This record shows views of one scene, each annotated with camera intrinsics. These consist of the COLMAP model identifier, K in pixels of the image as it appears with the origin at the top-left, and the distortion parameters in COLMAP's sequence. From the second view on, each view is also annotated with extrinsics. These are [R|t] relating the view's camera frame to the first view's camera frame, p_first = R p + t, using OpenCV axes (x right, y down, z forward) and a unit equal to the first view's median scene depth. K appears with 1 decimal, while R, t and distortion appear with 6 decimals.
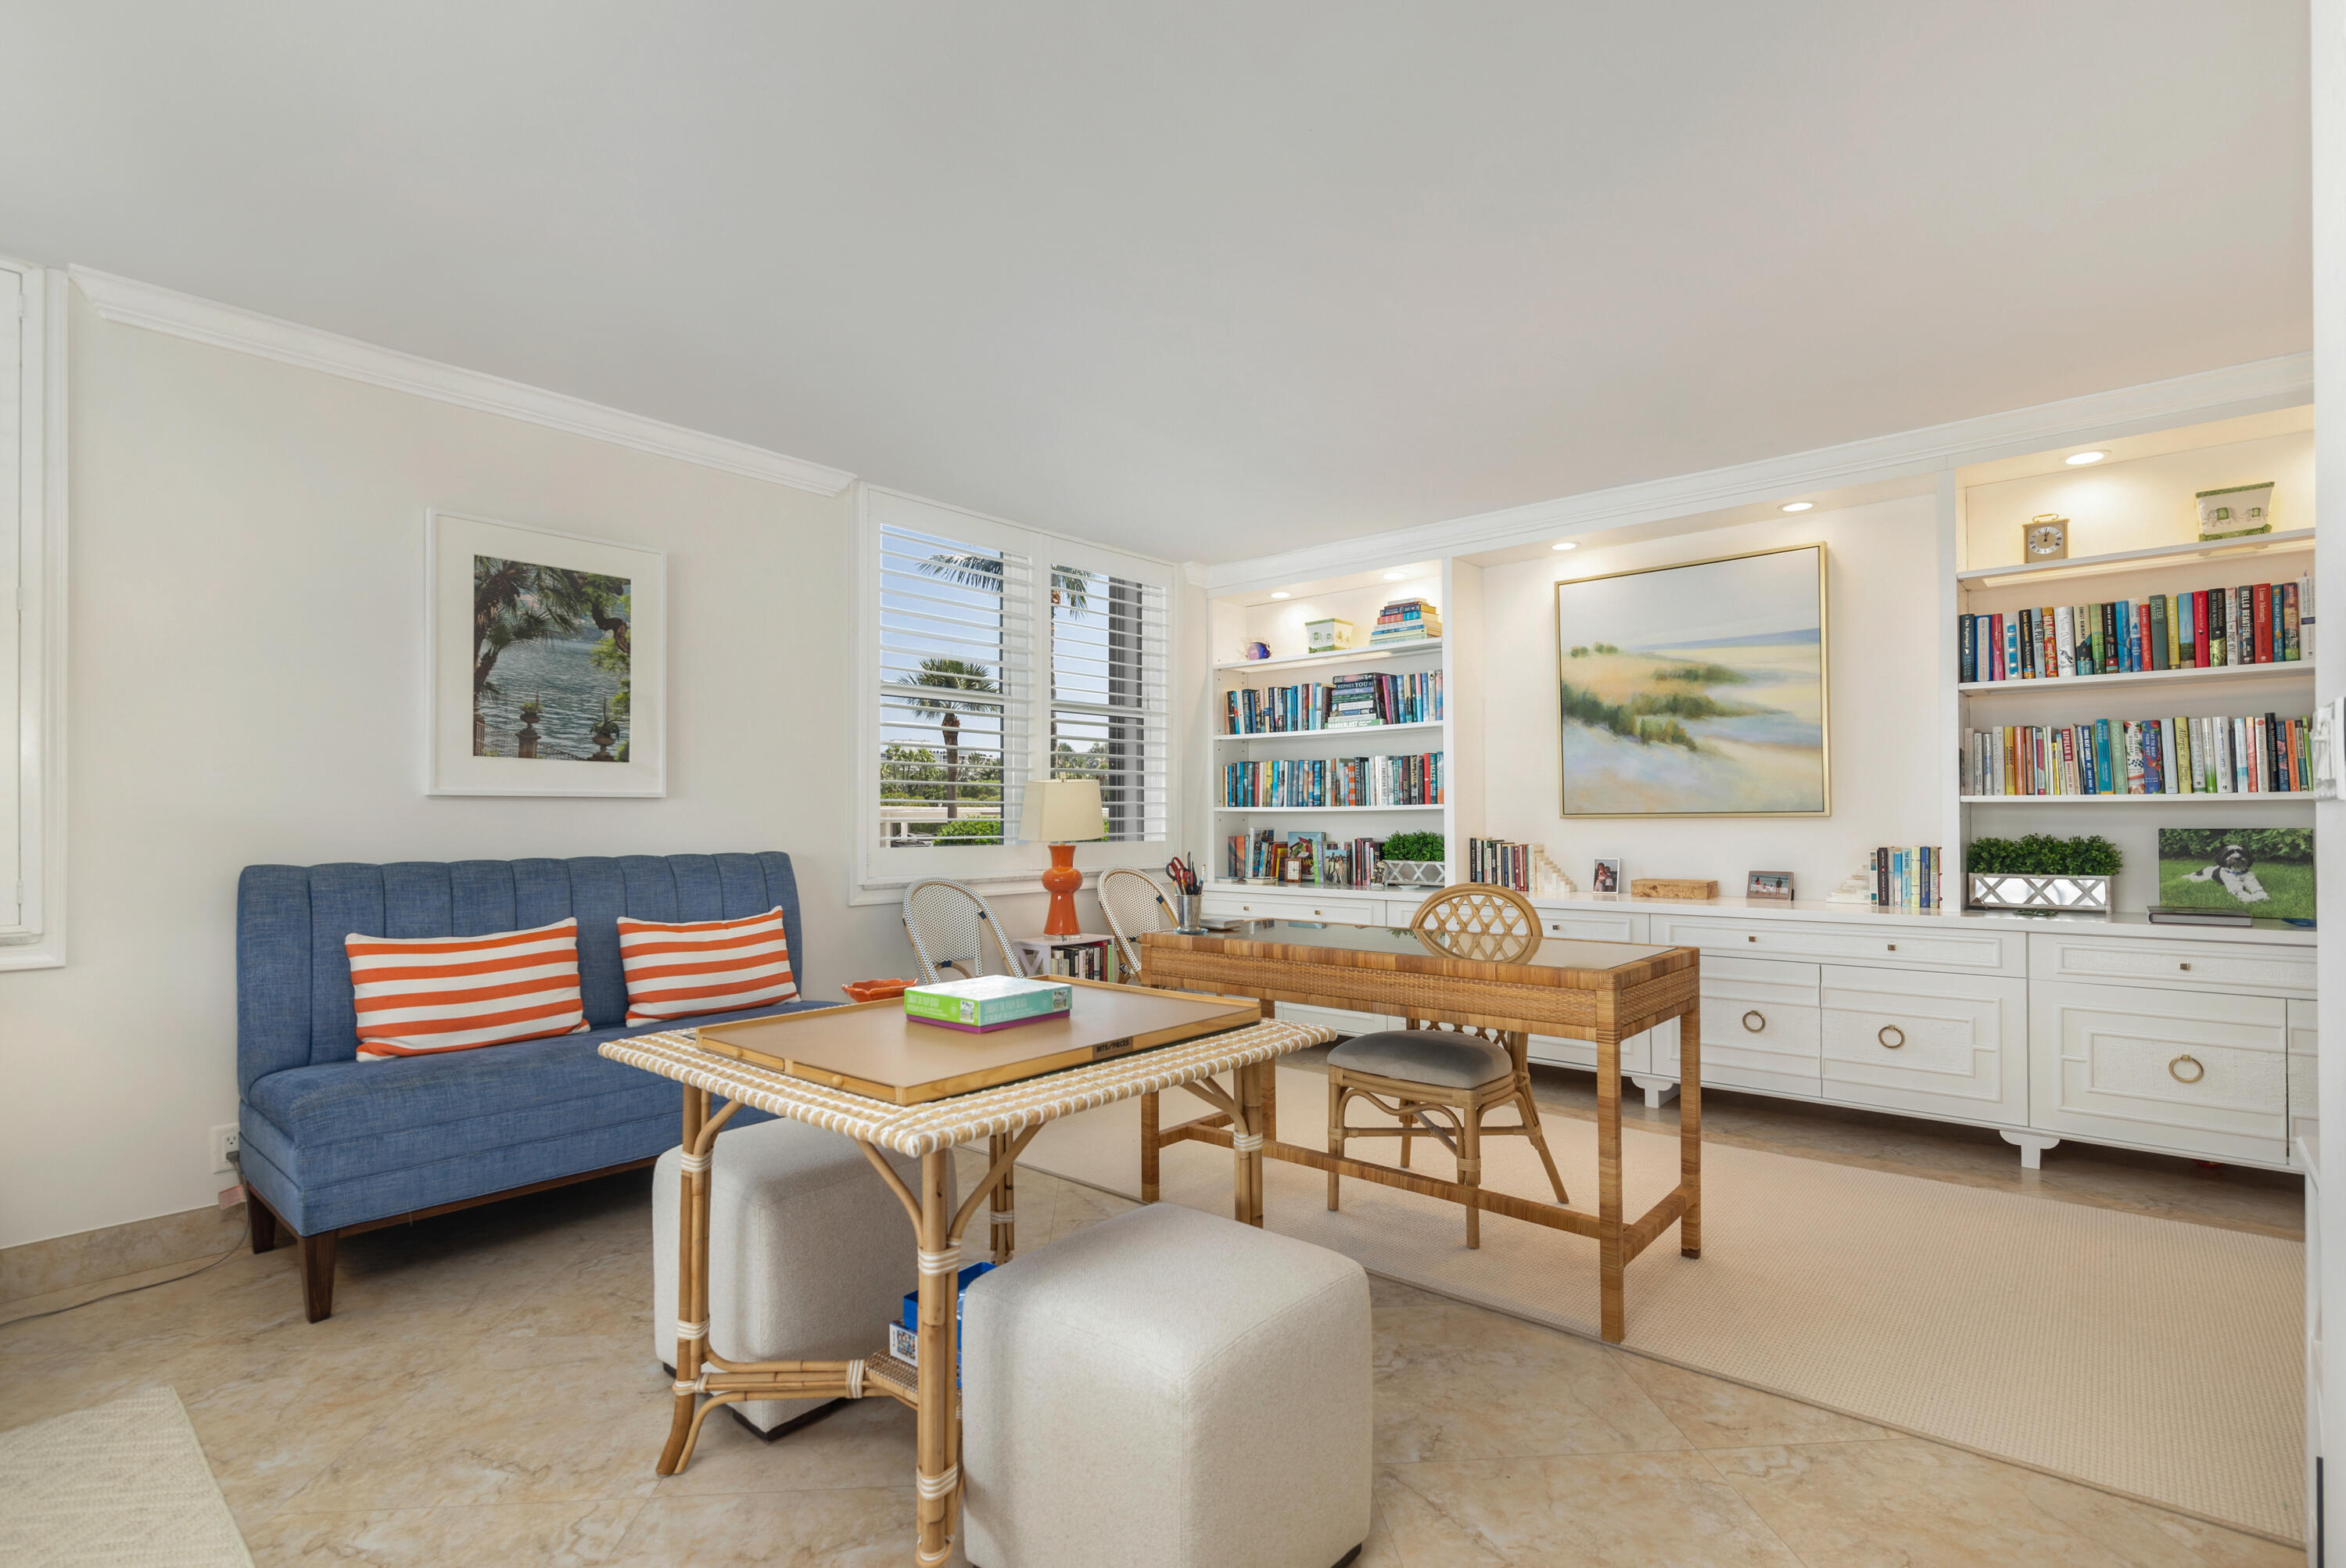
lens RADIAL K [[1112.8, 0, 1176.3], [0, 1112.8, 802.8], [0, 0, 1]] dist [-0.000973, 0.000795]
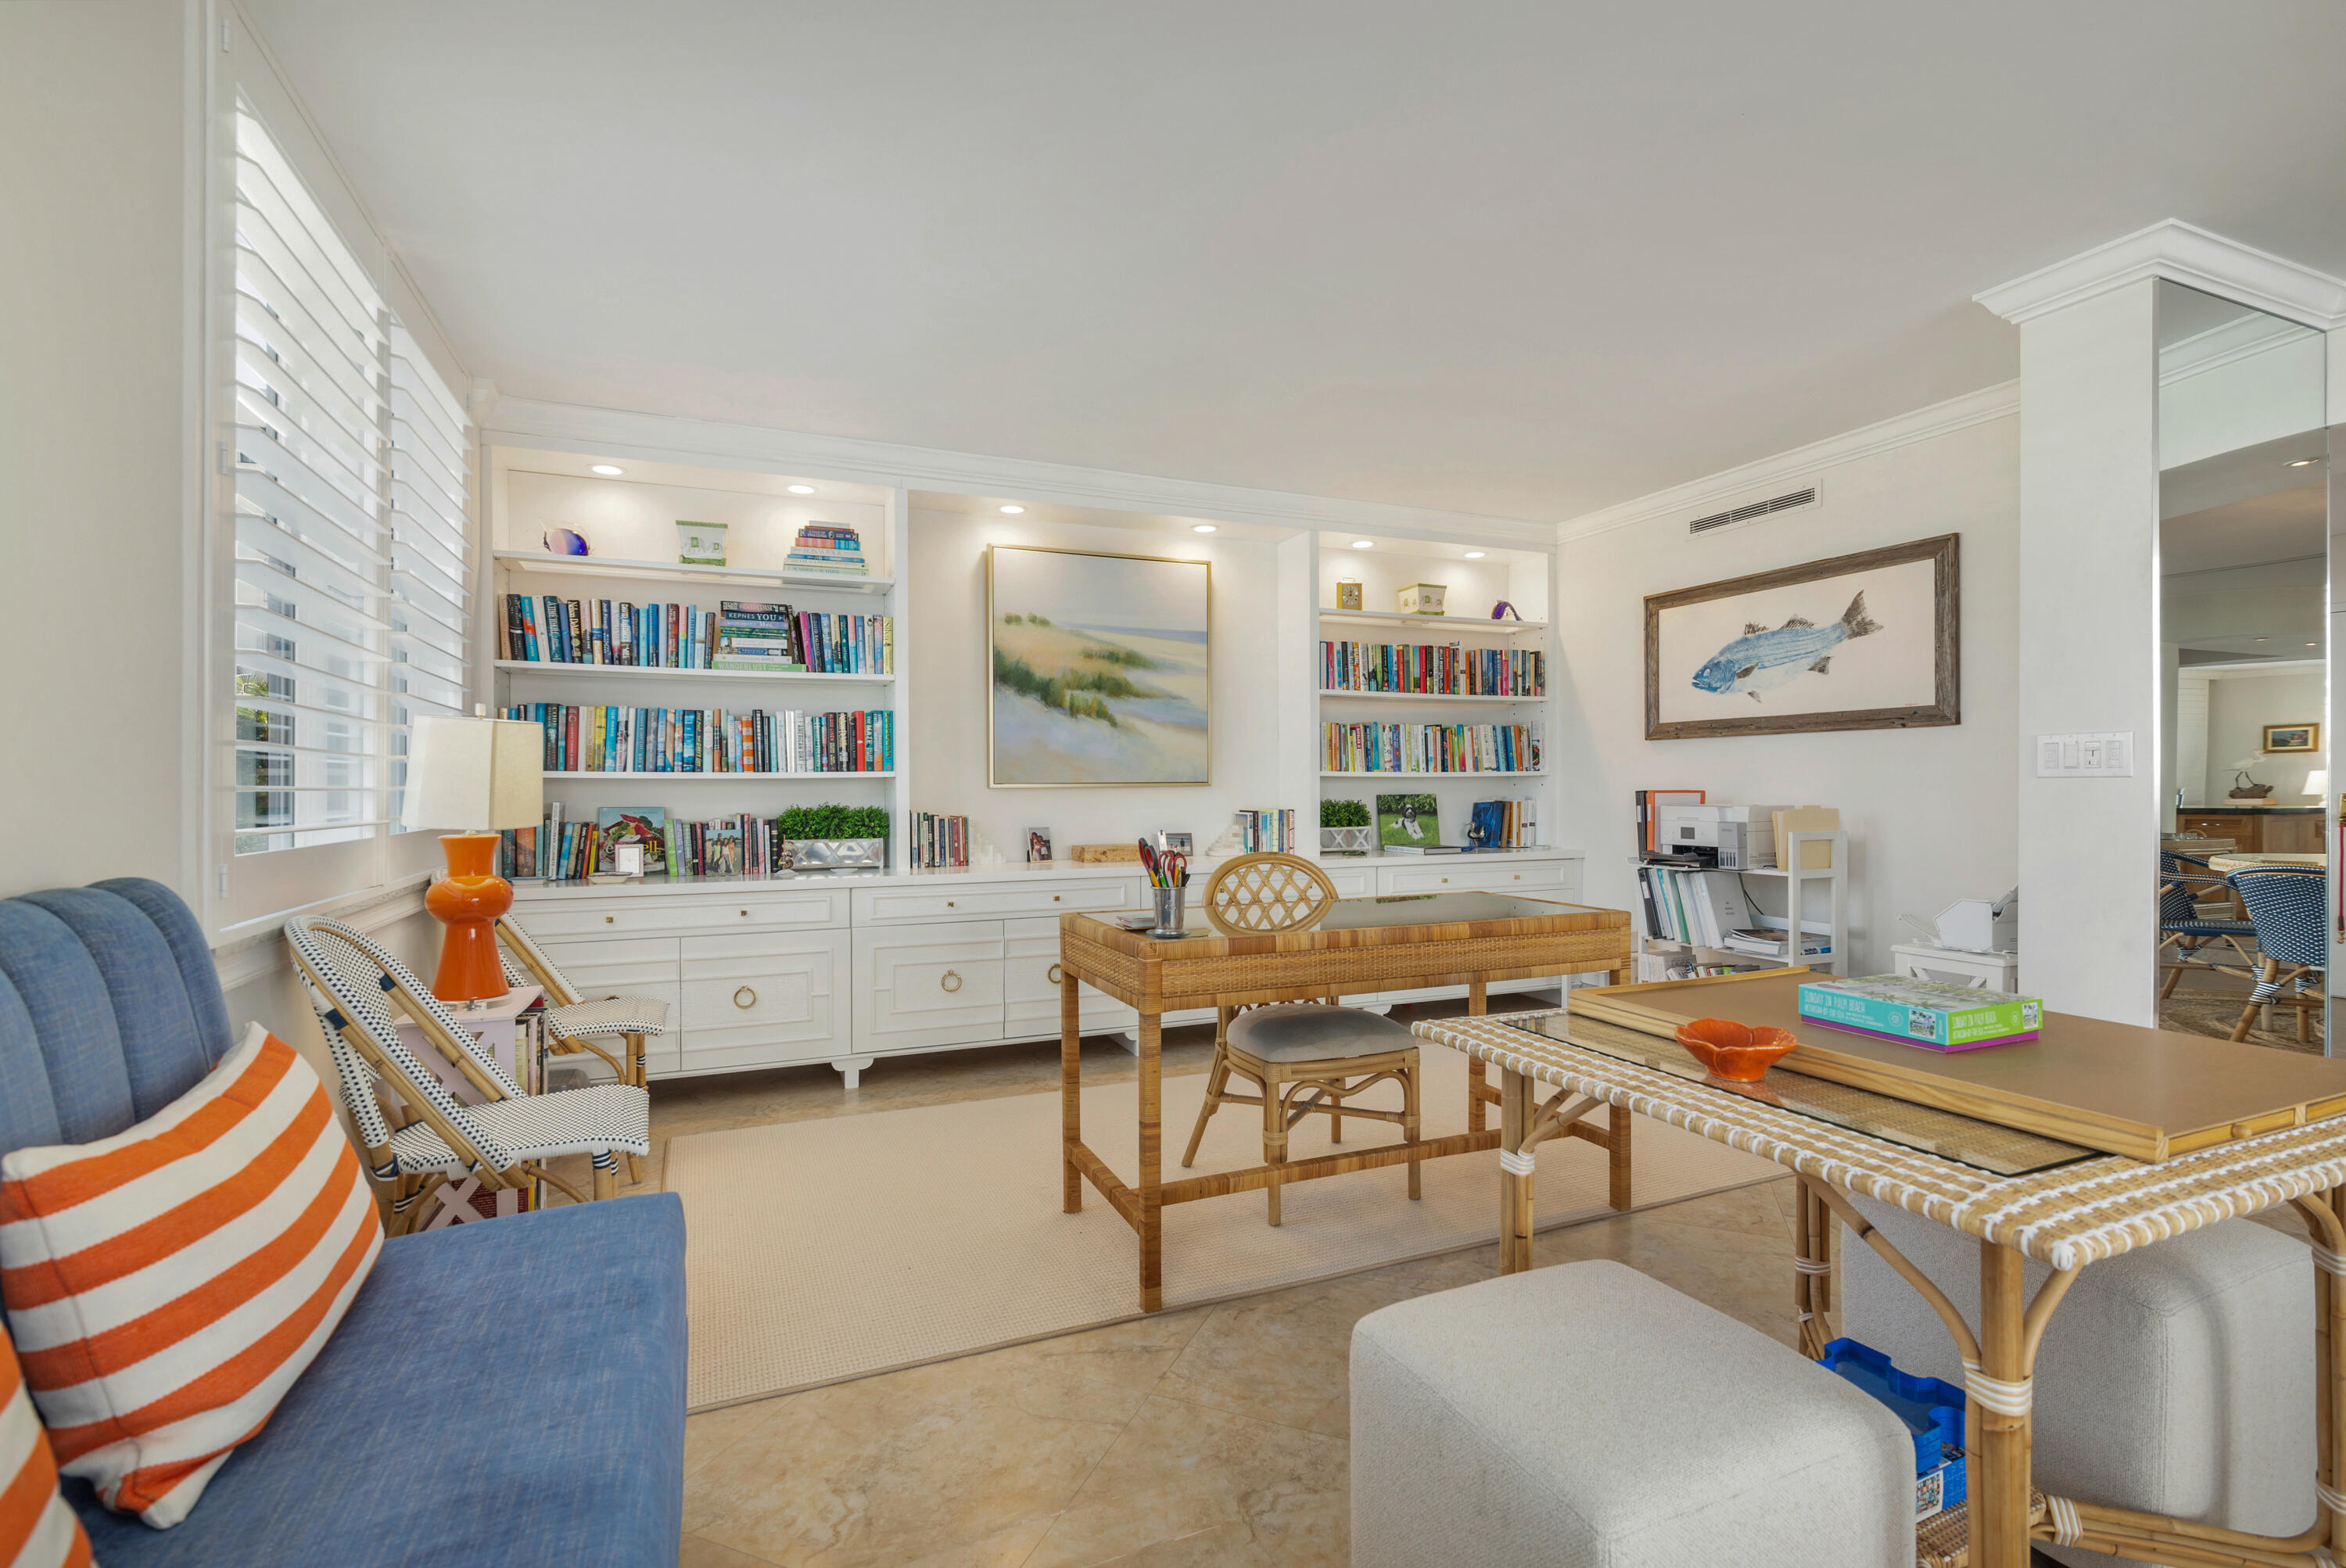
lens RADIAL K [[1065.3, 0, 1185.4], [0, 1065.3, 790.3], [0, 0, 1]] dist [-0.001863, -0.001282]
pose [[0.429868, -0.000099, 0.902892, -0.467302], [-0.011180, 0.999923, 0.005432, 0.009969], [-0.902823, -0.012430, 0.429833, 0.497827]]
